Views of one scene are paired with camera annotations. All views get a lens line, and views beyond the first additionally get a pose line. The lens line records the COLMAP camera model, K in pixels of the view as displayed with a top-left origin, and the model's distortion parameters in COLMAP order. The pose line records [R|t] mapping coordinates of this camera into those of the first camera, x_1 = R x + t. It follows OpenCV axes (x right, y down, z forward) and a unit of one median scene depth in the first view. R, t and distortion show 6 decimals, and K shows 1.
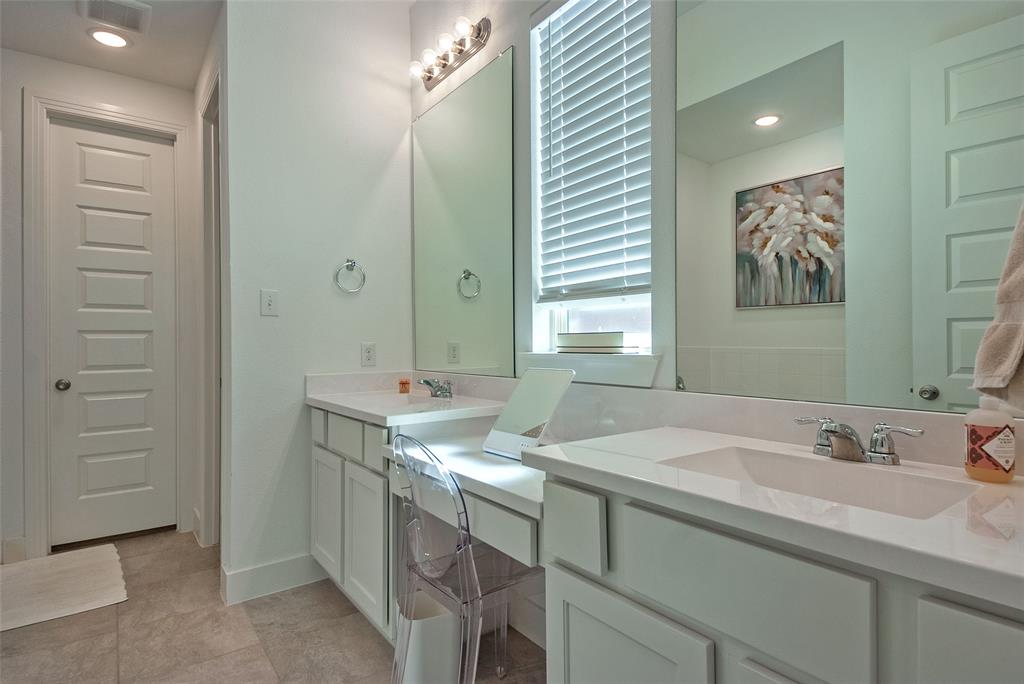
lens RADIAL K [[520.0, 0, 514.2], [0, 520.0, 342.7], [0, 0, 1]] dist [-0.023118, -0.003345]
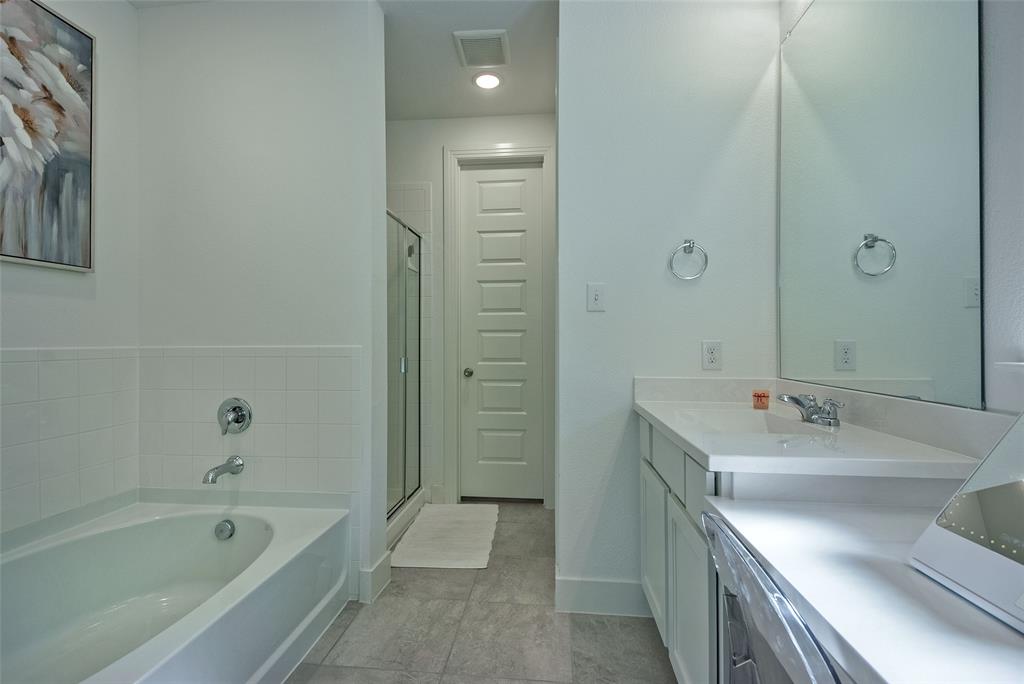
lens RADIAL K [[469.2, 0, 506.7], [0, 469.2, 339.3], [0, 0, 1]] dist [0.035026, -0.002276]
pose [[0.739813, 0.003686, -0.672802, -0.024229], [-0.005103, 0.999987, -0.000134, -0.001059], [0.672793, 0.003532, 0.739822, 0.252109]]
